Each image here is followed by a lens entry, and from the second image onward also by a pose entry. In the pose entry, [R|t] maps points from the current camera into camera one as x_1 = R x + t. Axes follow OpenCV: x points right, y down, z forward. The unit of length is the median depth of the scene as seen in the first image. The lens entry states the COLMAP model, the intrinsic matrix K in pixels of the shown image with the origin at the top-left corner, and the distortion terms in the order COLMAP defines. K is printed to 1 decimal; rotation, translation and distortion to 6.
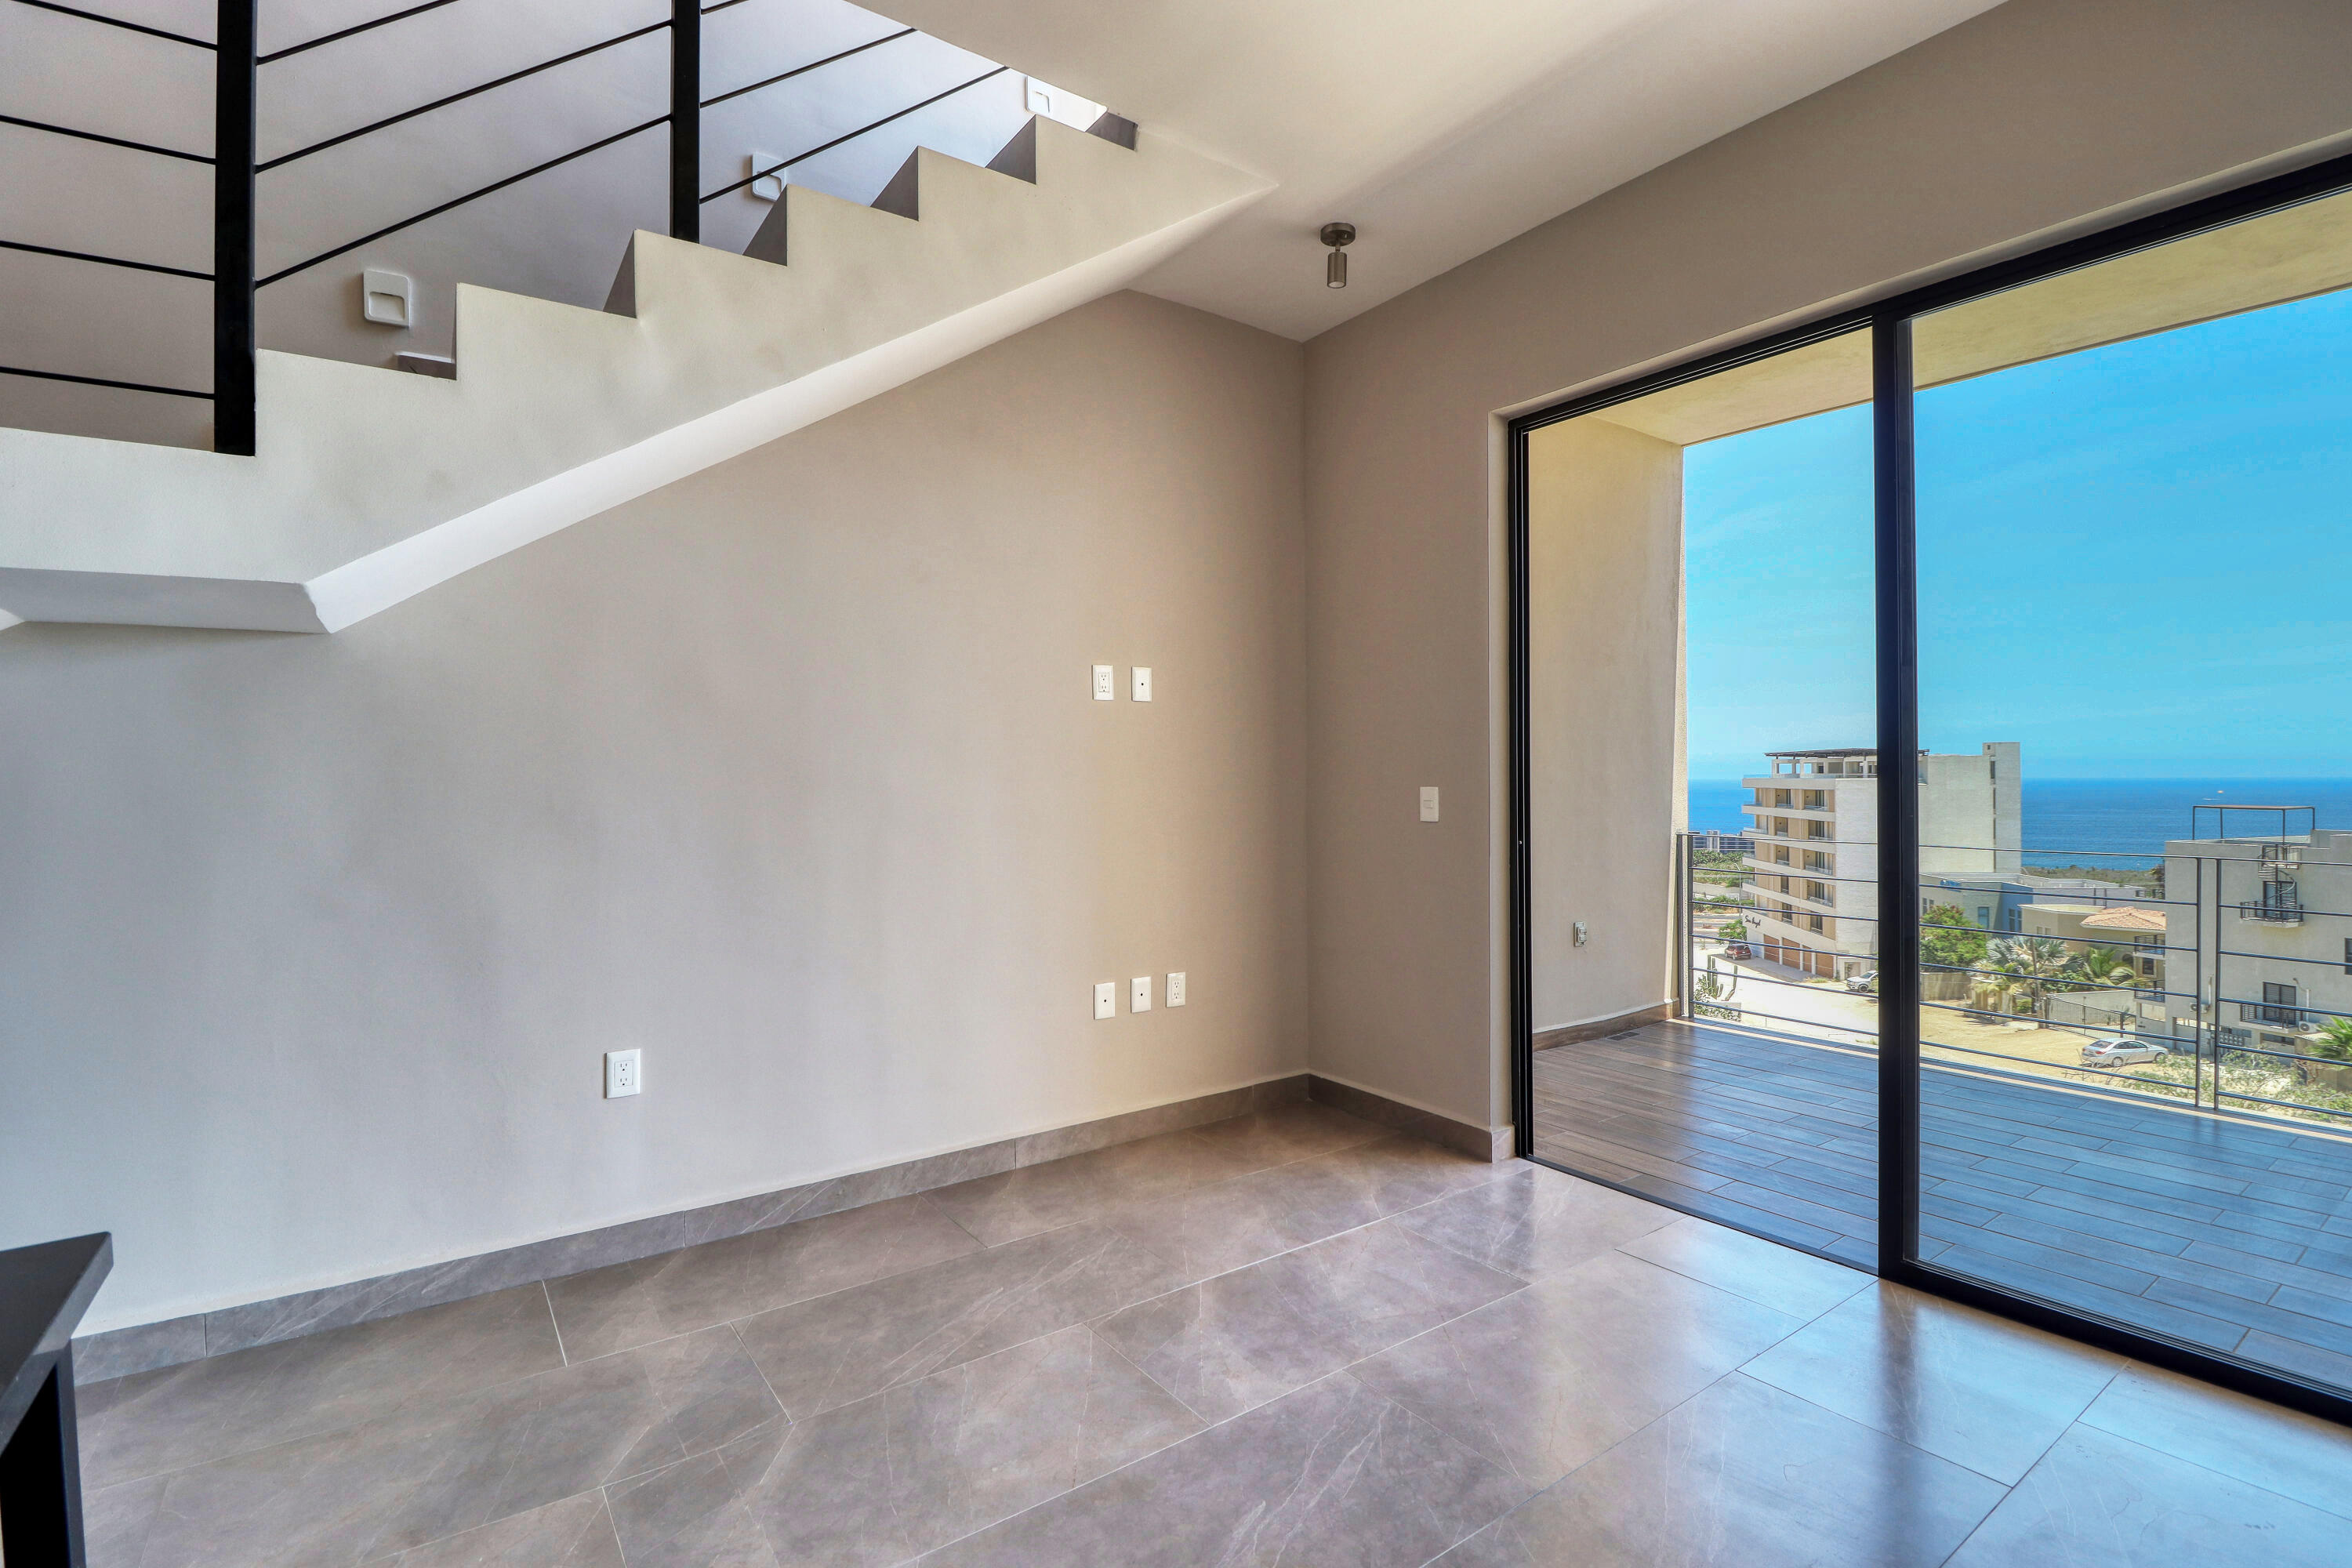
lens RADIAL K [[1098.9, 0, 1170.2], [0, 1098.9, 776.7], [0, 0, 1]] dist [0.002162, -0.014469]
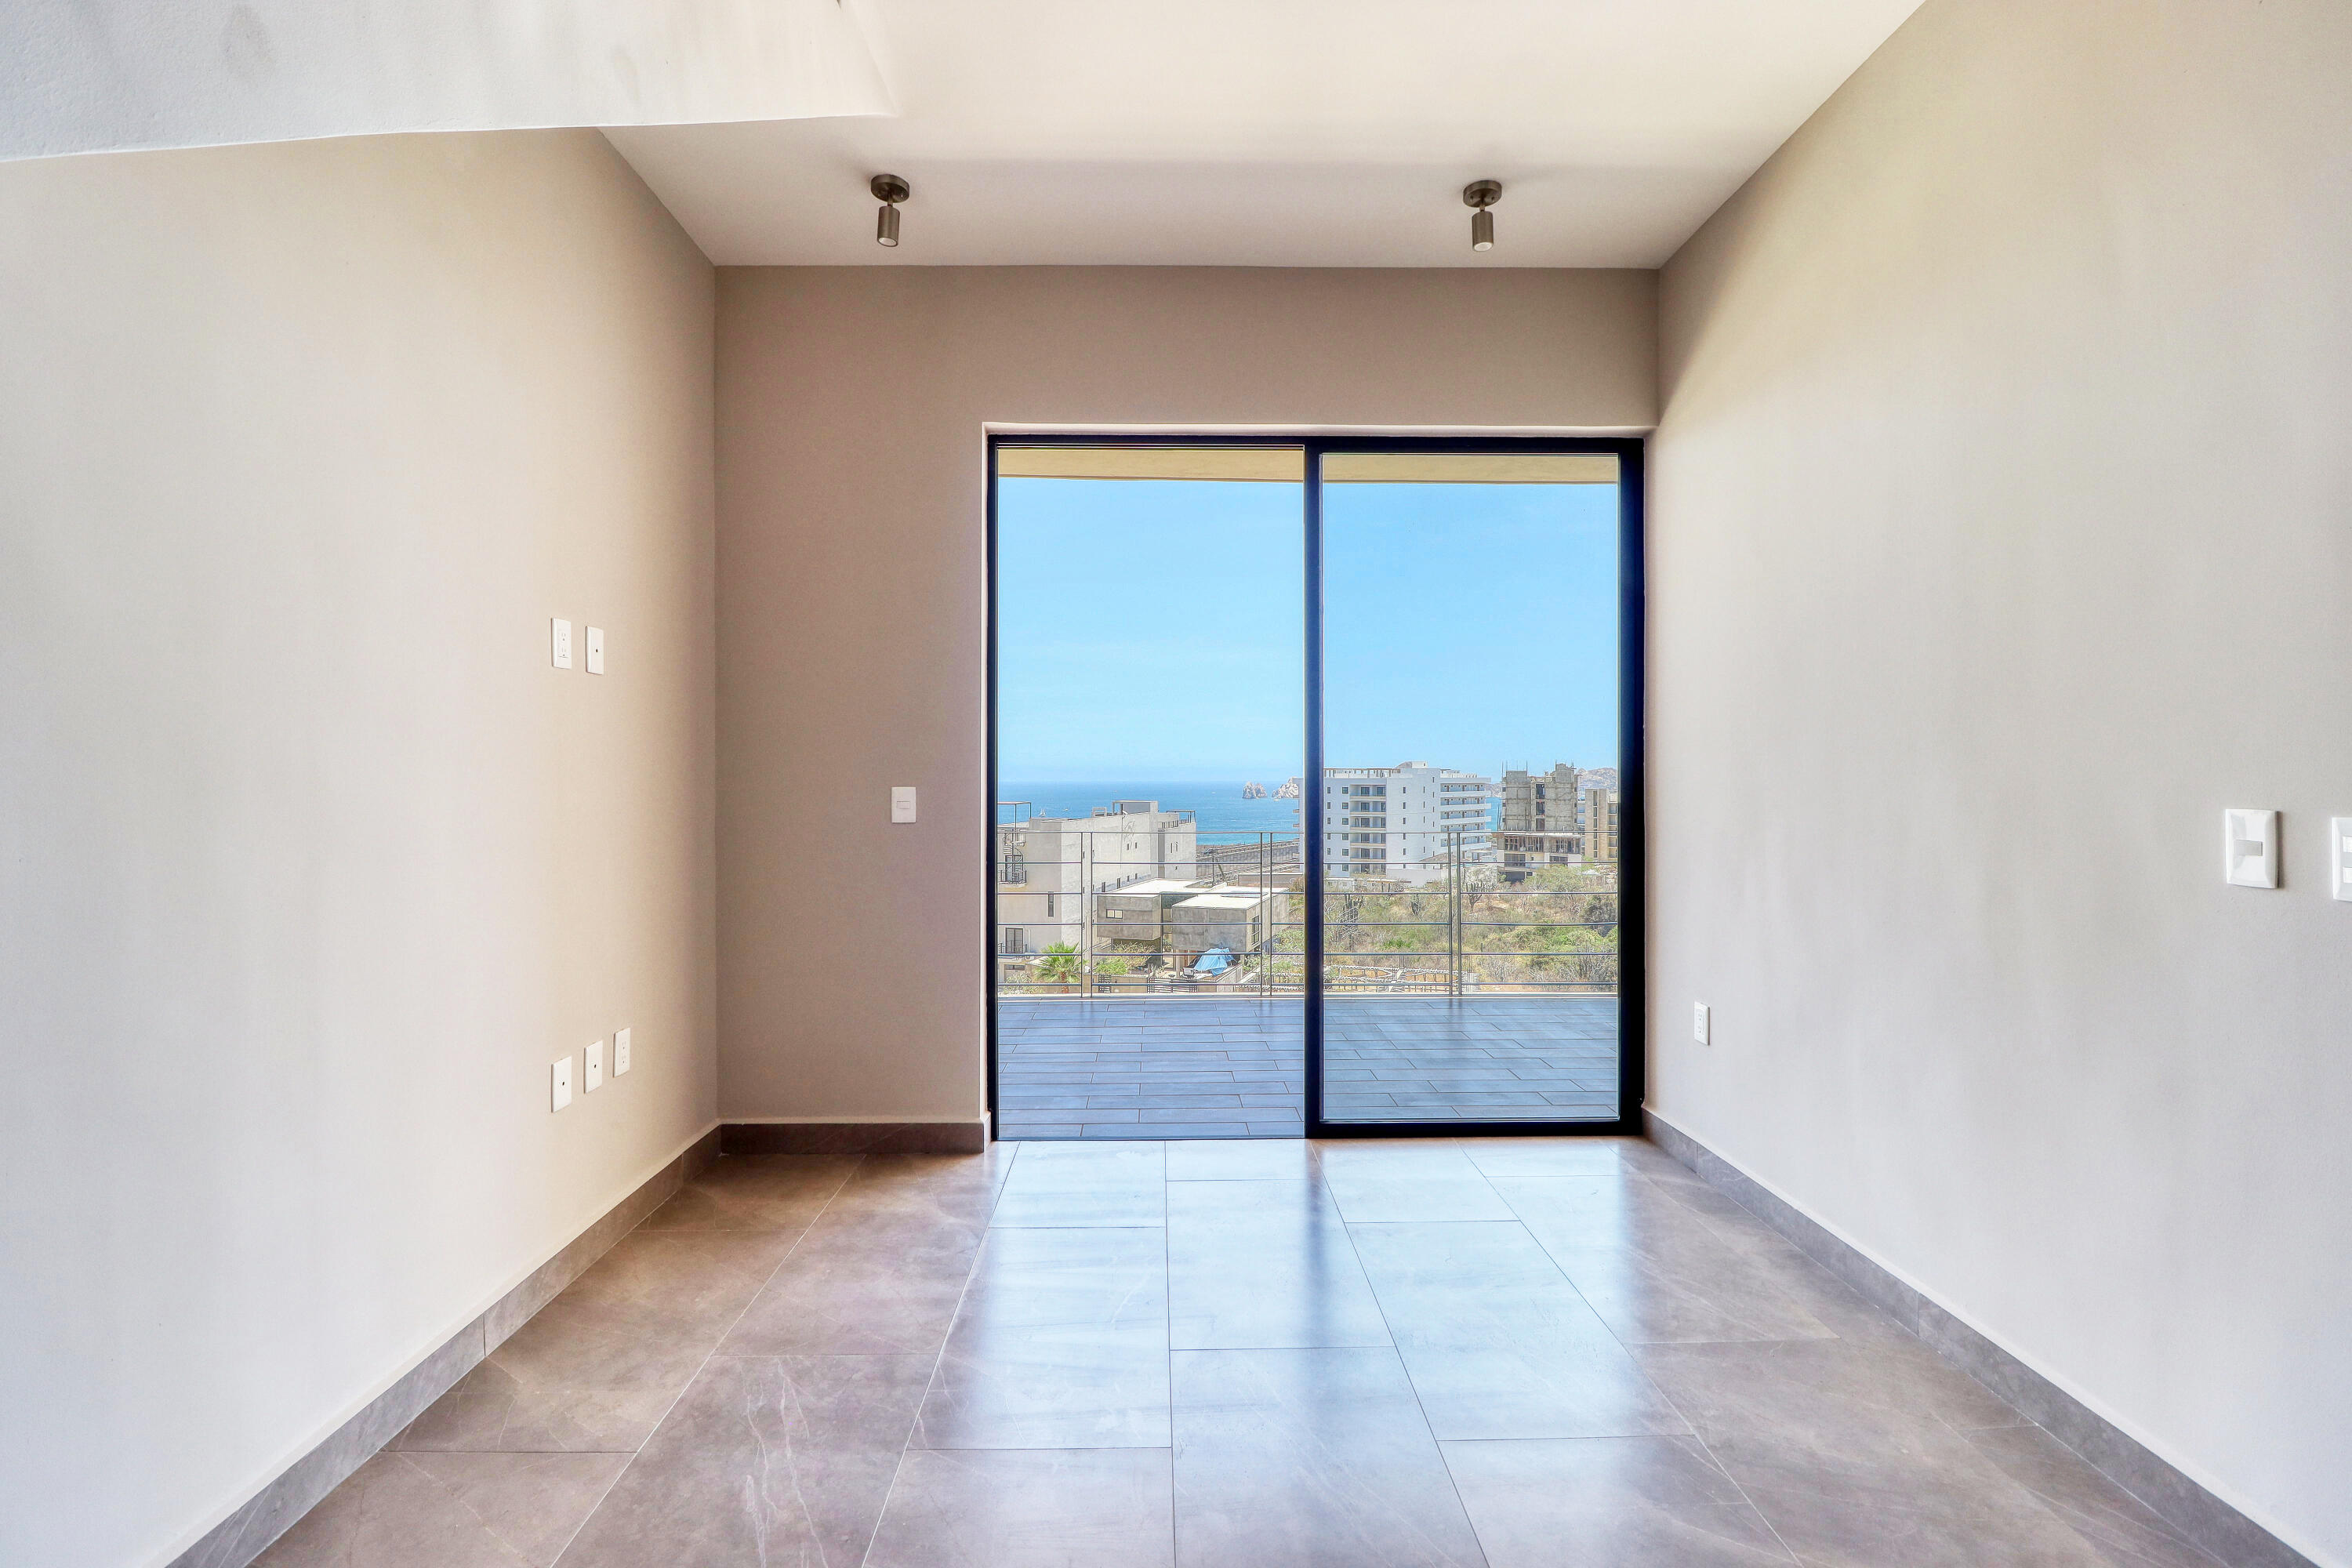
lens RADIAL K [[1098.9, 0, 1170.2], [0, 1098.9, 776.7], [0, 0, 1]] dist [0.002162, -0.014469]
pose [[0.561754, 0.003374, 0.827297, -0.449906], [0.000748, 0.999989, -0.004586, 0.005254], [-0.827304, 0.003195, 0.561746, 0.272059]]
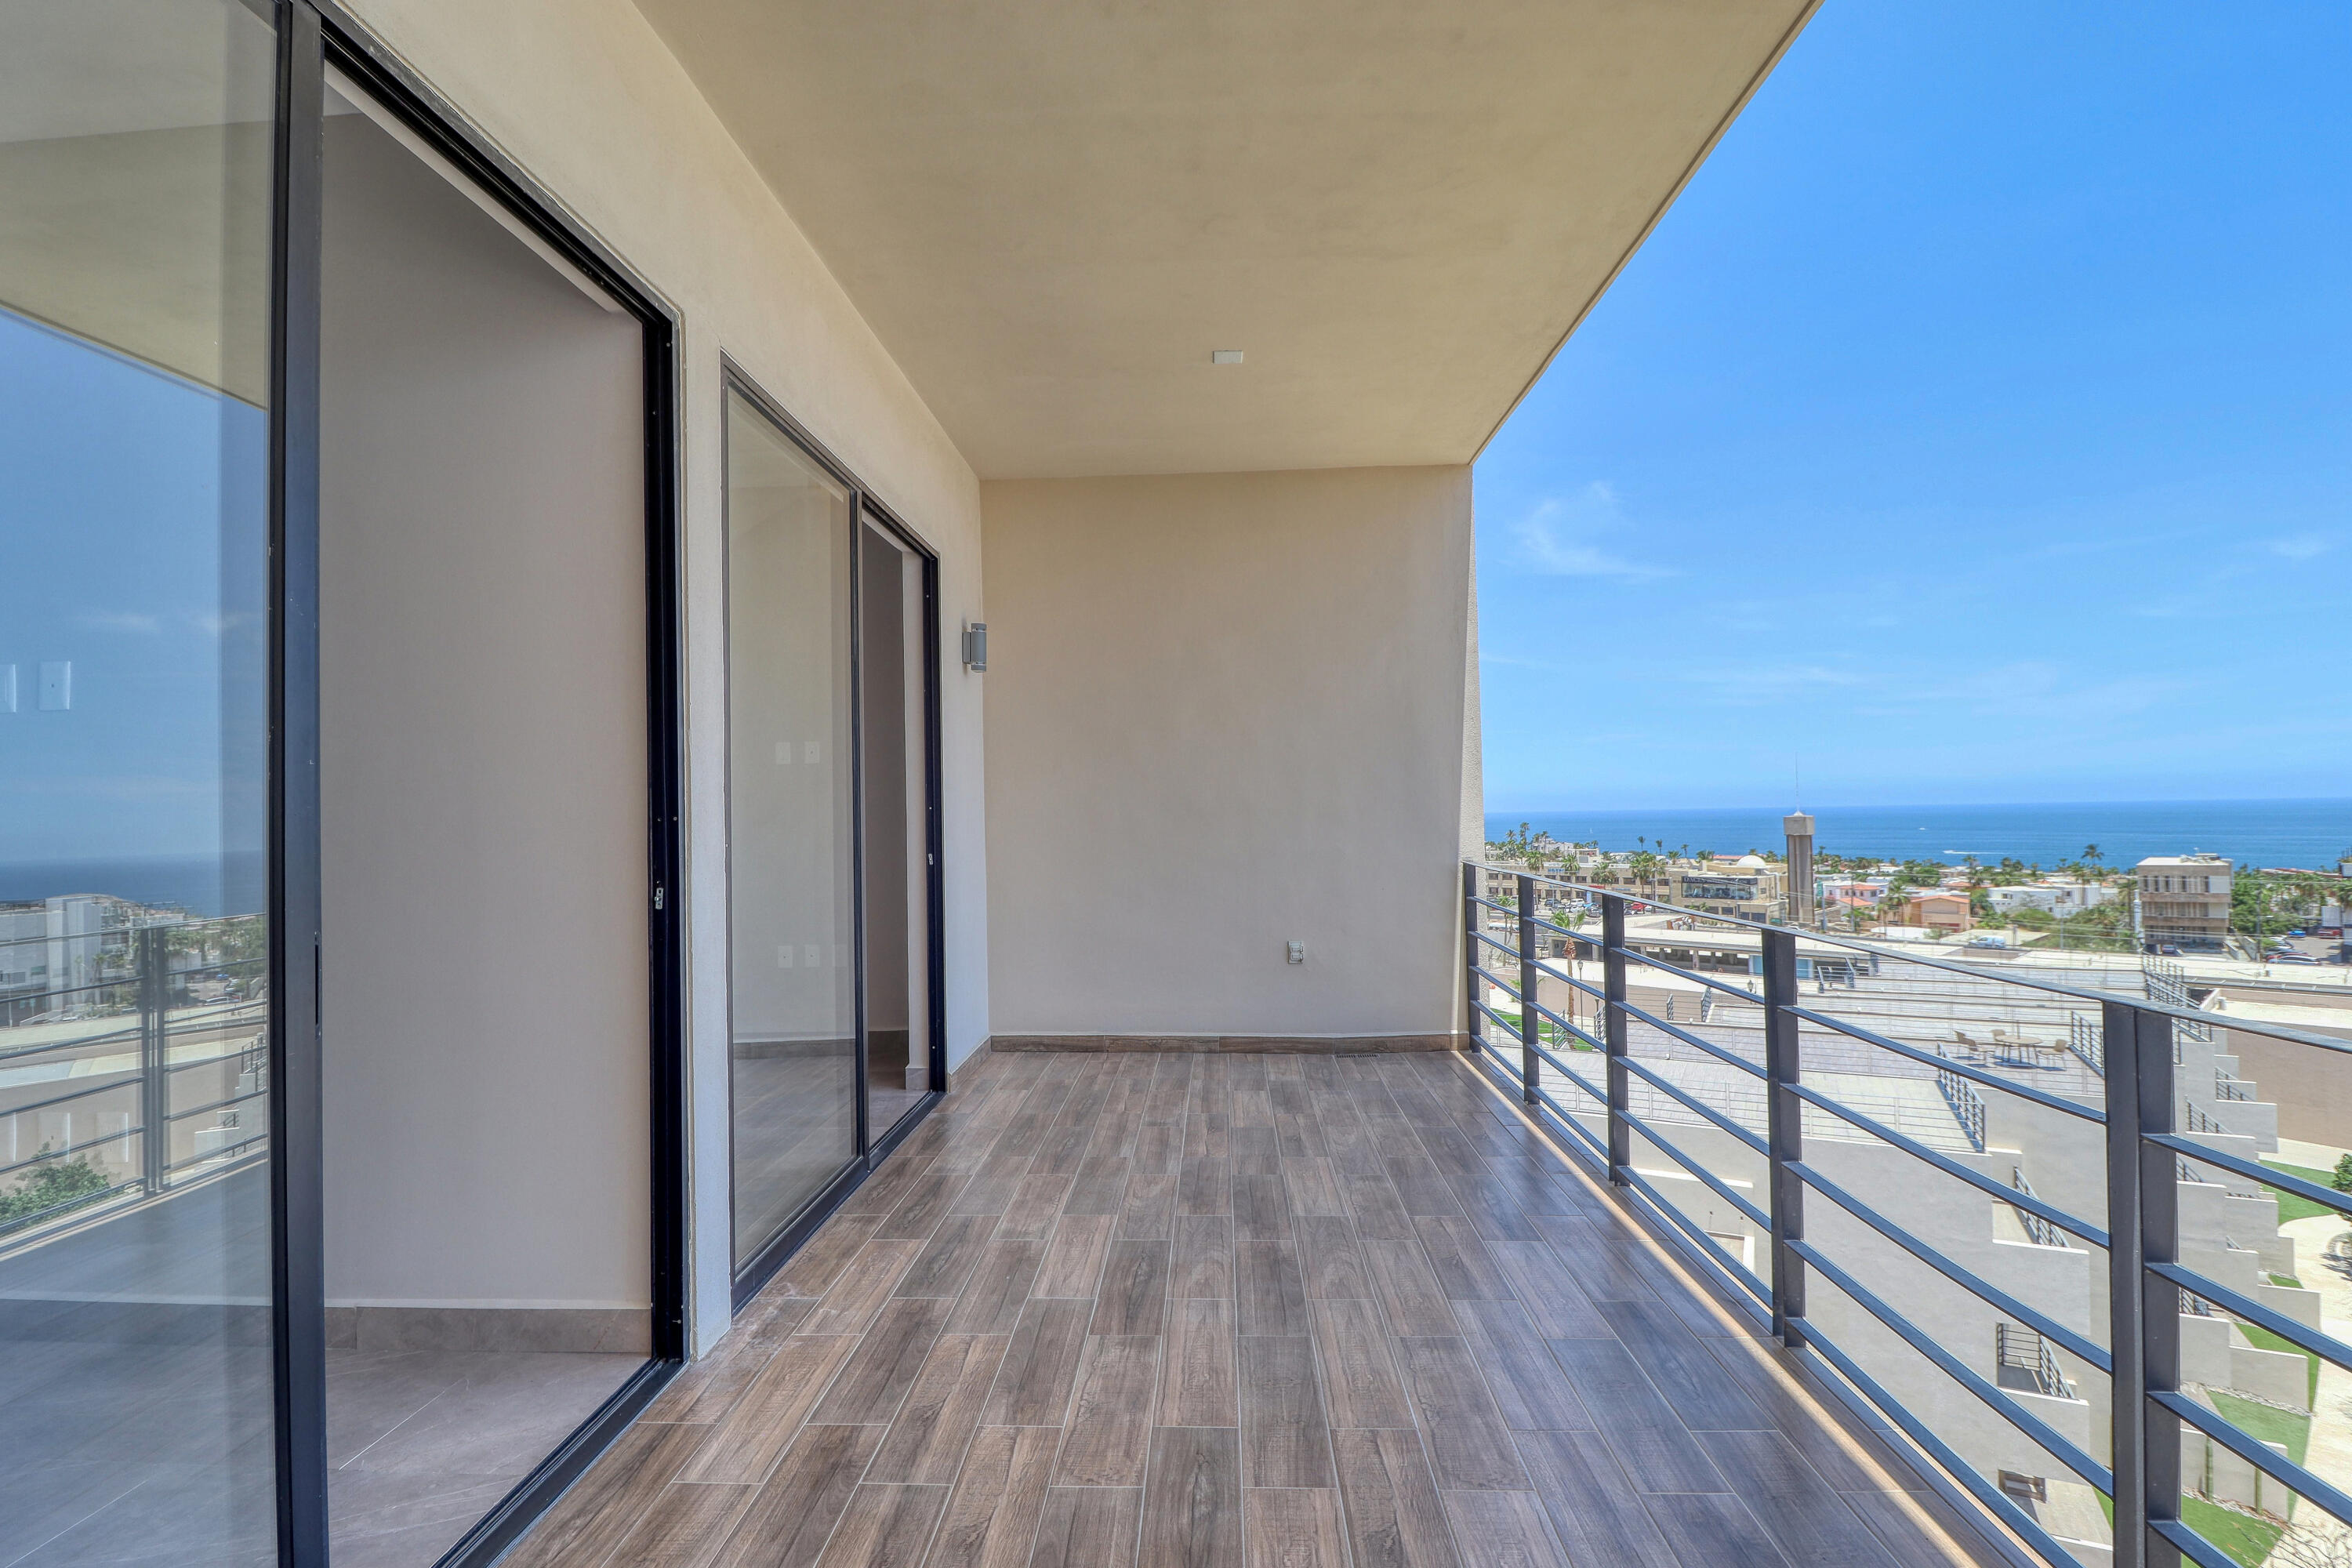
lens RADIAL K [[1098.9, 0, 1170.2], [0, 1098.9, 776.7], [0, 0, 1]] dist [0.002162, -0.014469]
pose [[0.793146, -0.027322, -0.608419, 1.365798], [0.015825, 0.999580, -0.024258, -0.006756], [0.608826, 0.009612, 0.793245, 0.104283]]
